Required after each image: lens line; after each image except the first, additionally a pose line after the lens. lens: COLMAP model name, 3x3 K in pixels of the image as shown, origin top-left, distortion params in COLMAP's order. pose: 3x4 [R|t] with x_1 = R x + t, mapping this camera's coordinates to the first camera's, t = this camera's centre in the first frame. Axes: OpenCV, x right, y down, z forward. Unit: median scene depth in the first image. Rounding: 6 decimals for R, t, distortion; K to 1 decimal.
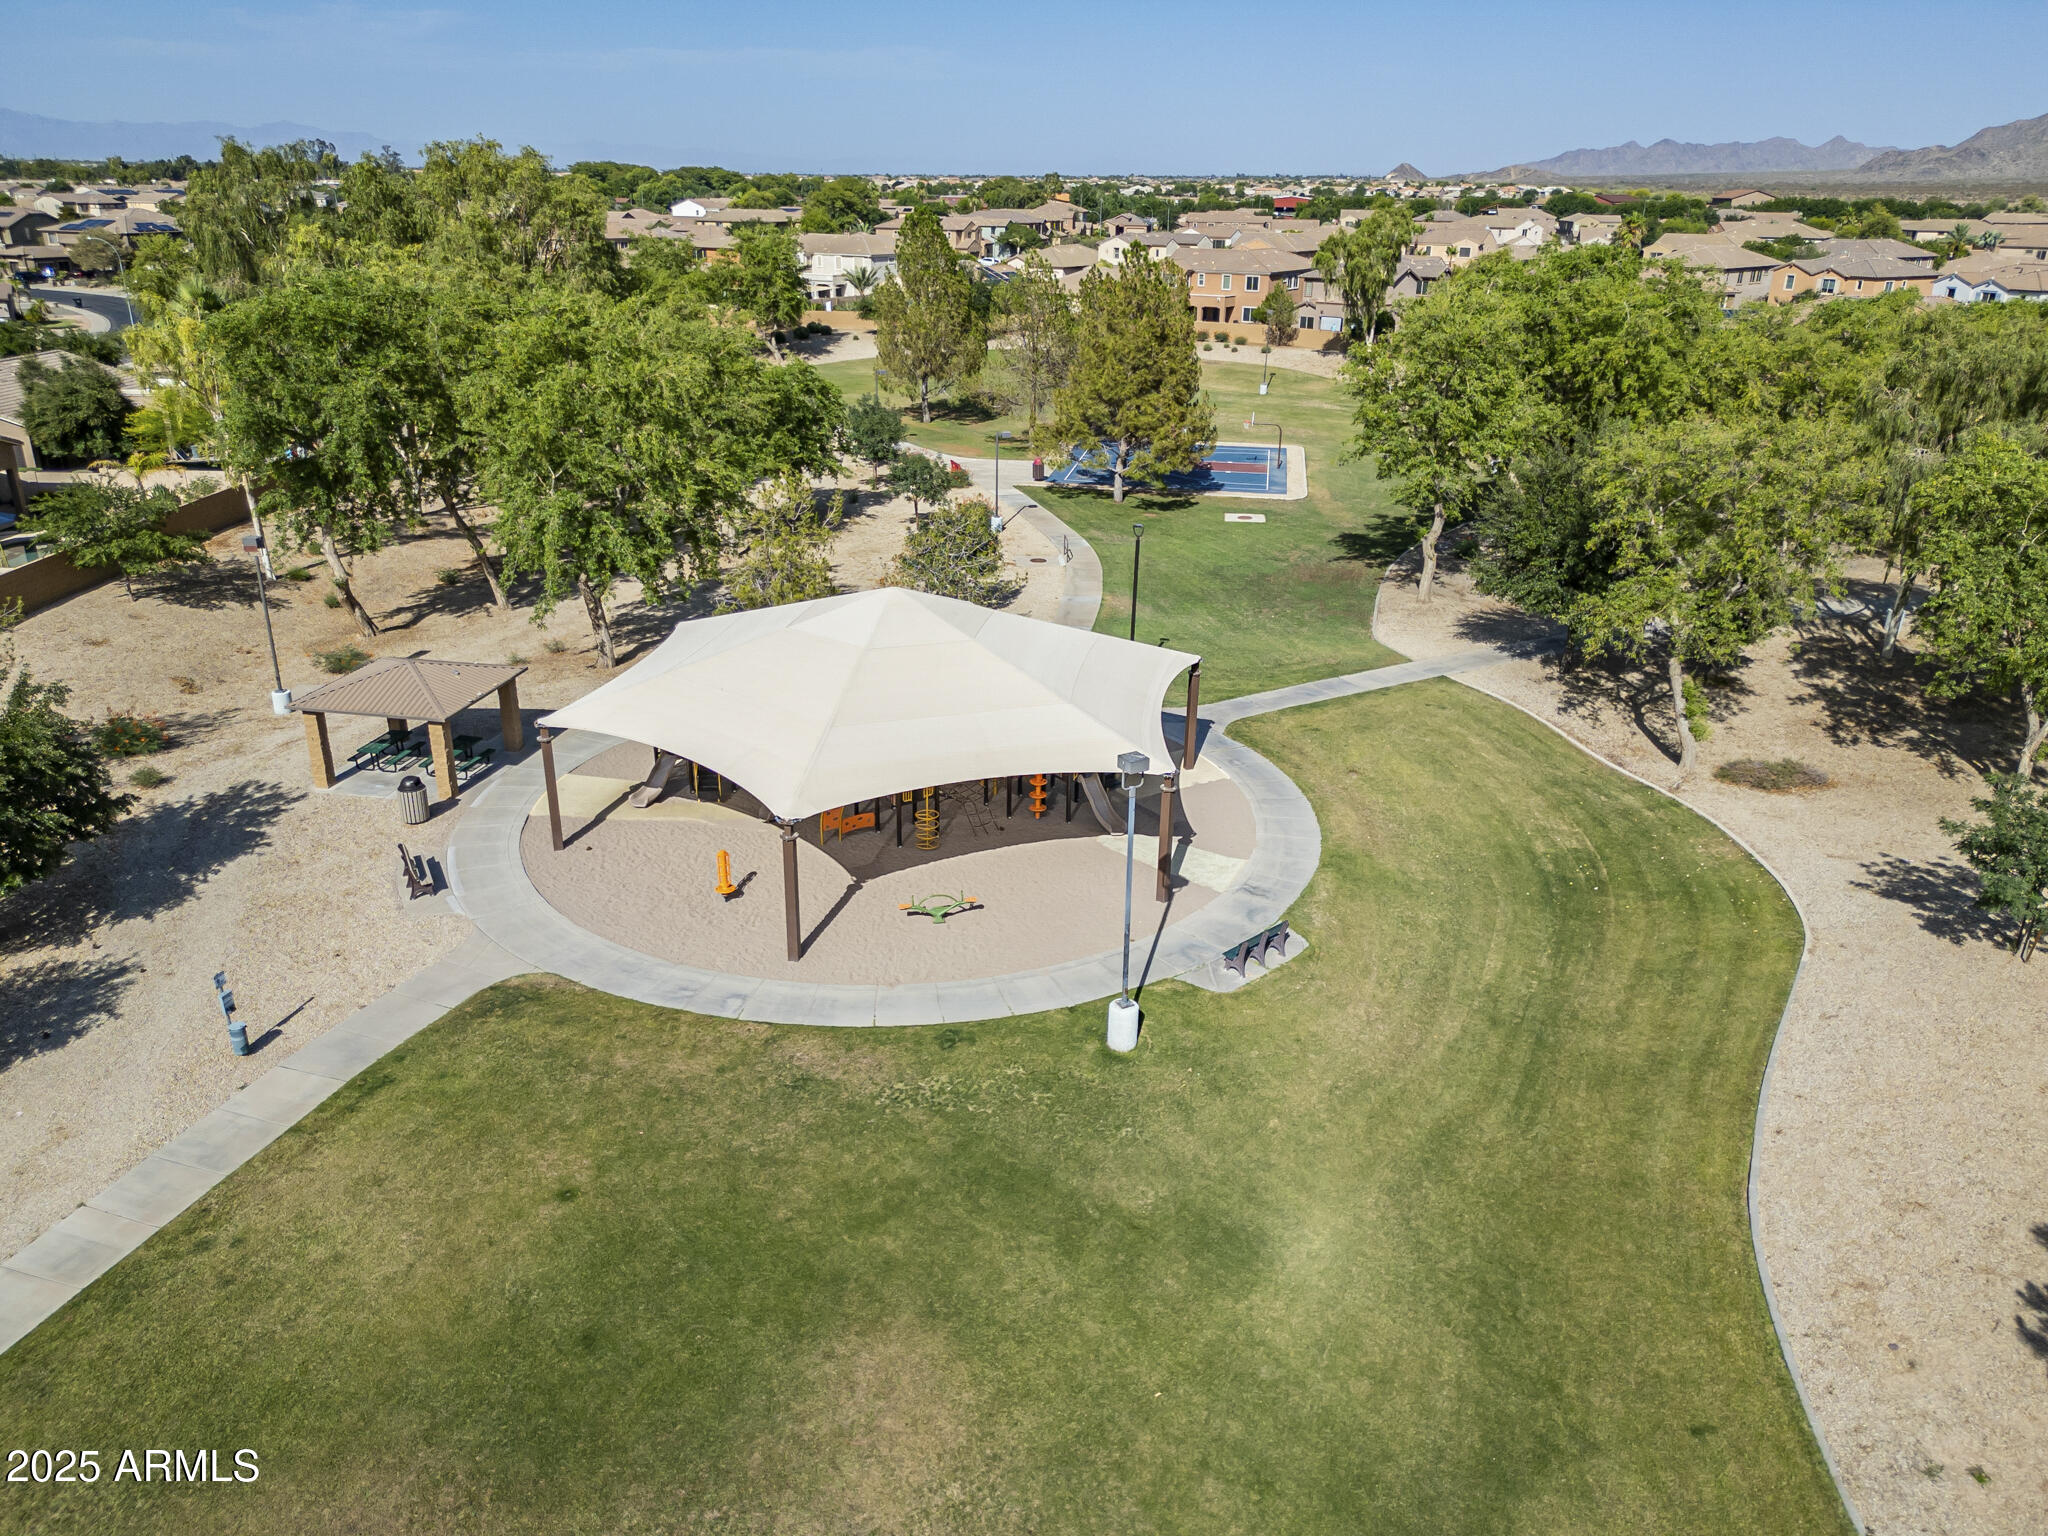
lens RADIAL K [[1443.1, 0, 1022.9], [0, 1443.1, 767.8], [0, 0, 1]] dist [0.027406, -0.004650]
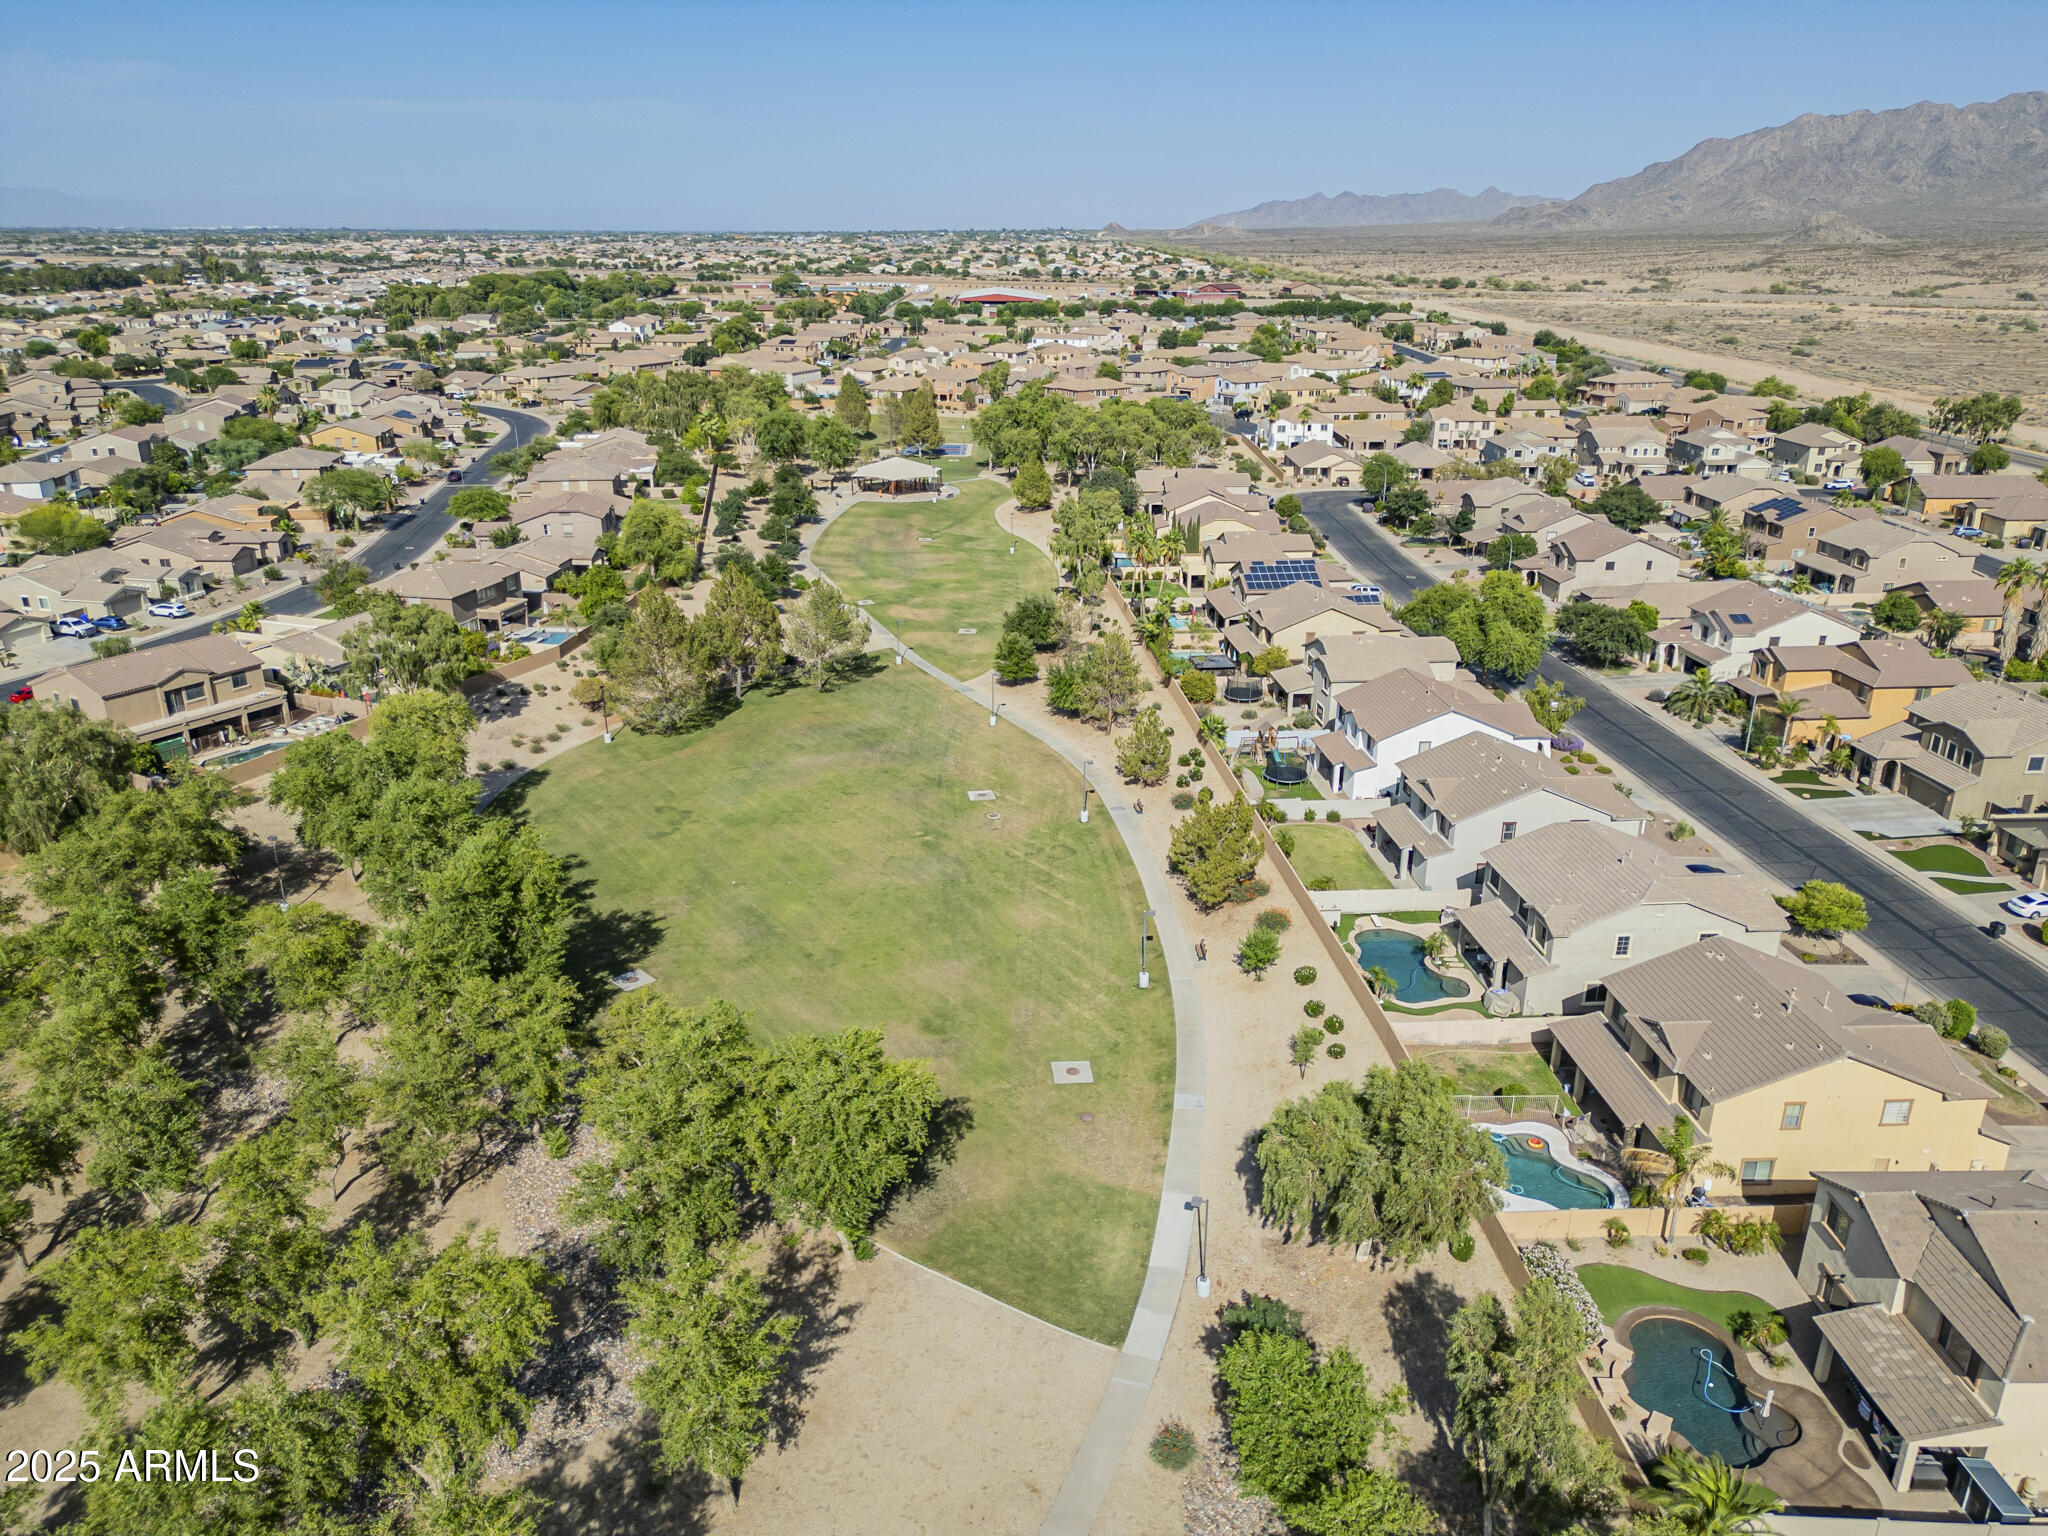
lens RADIAL K [[1443.1, 0, 1025.1], [0, 1443.1, 766.5], [0, 0, 1]] dist [0.027406, -0.004650]
pose [[0.984971, -0.062055, 0.161188, -0.177125], [0.065779, 0.997674, -0.017861, 0.385393], [-0.159705, 0.028195, 0.986762, -1.505042]]
